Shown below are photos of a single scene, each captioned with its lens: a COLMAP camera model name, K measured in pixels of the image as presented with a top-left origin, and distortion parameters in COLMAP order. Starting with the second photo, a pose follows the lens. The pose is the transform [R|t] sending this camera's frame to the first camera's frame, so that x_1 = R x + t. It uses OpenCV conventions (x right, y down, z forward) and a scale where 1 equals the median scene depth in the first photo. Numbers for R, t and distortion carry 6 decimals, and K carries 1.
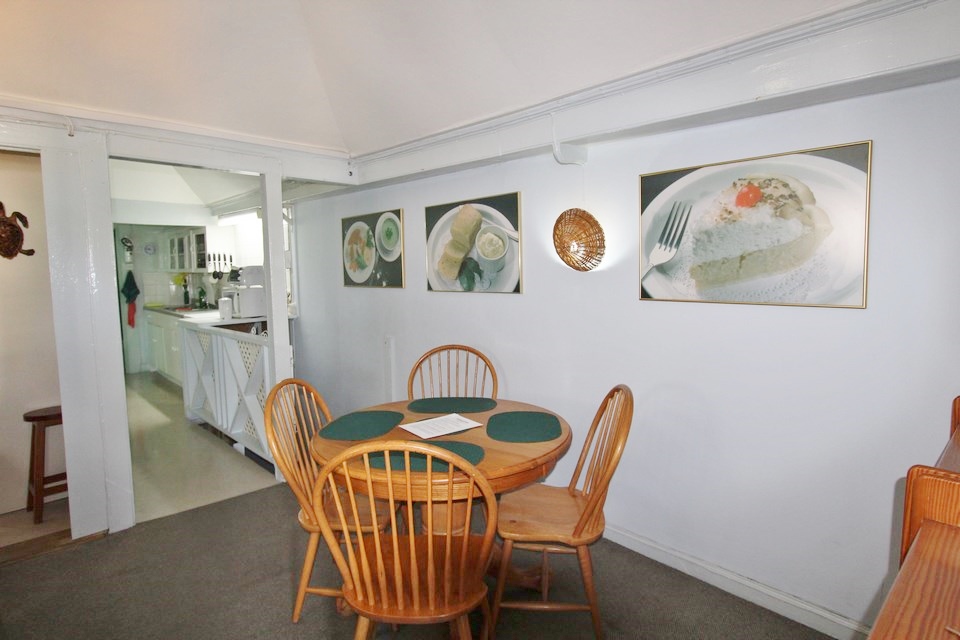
lens RADIAL K [[530.1, 0, 481.1], [0, 530.1, 310.3], [0, 0, 1]] dist [-0.027137, 0.007013]
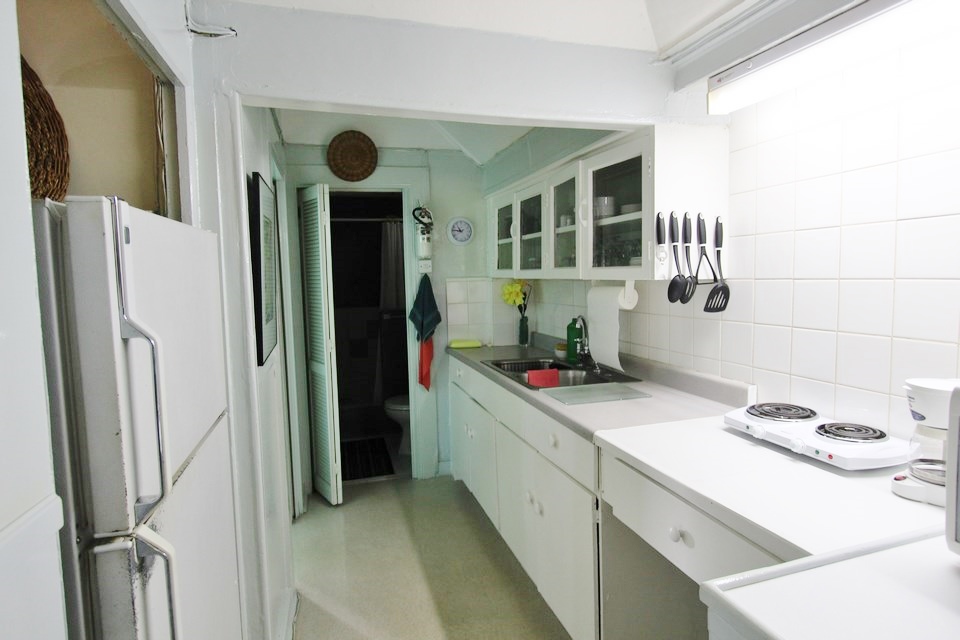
lens RADIAL K [[530.1, 0, 481.6], [0, 530.1, 315.7], [0, 0, 1]] dist [-0.027137, 0.007013]
pose [[0.892592, 0.032377, -0.449702, -0.425211], [-0.030673, 0.999468, 0.011077, -0.047127], [0.449821, 0.003907, 0.893110, 0.620050]]
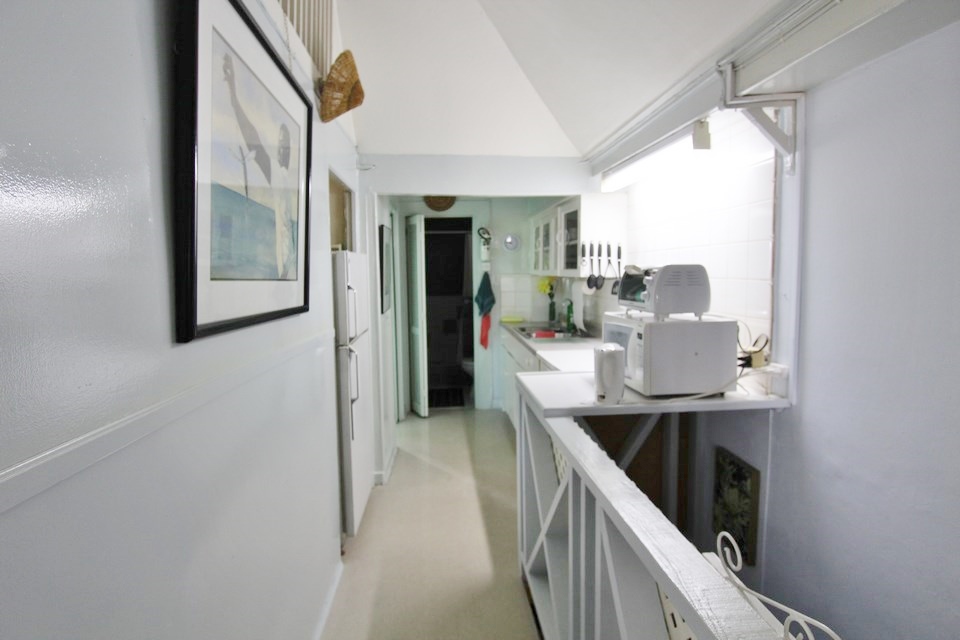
lens RADIAL K [[530.1, 0, 482.5], [0, 530.1, 319.1], [0, 0, 1]] dist [-0.027137, 0.007013]
pose [[0.781339, 0.062857, -0.620933, -0.219877], [-0.054297, 0.997989, 0.032703, -0.035761], [0.621740, 0.008162, 0.783181, 0.441205]]
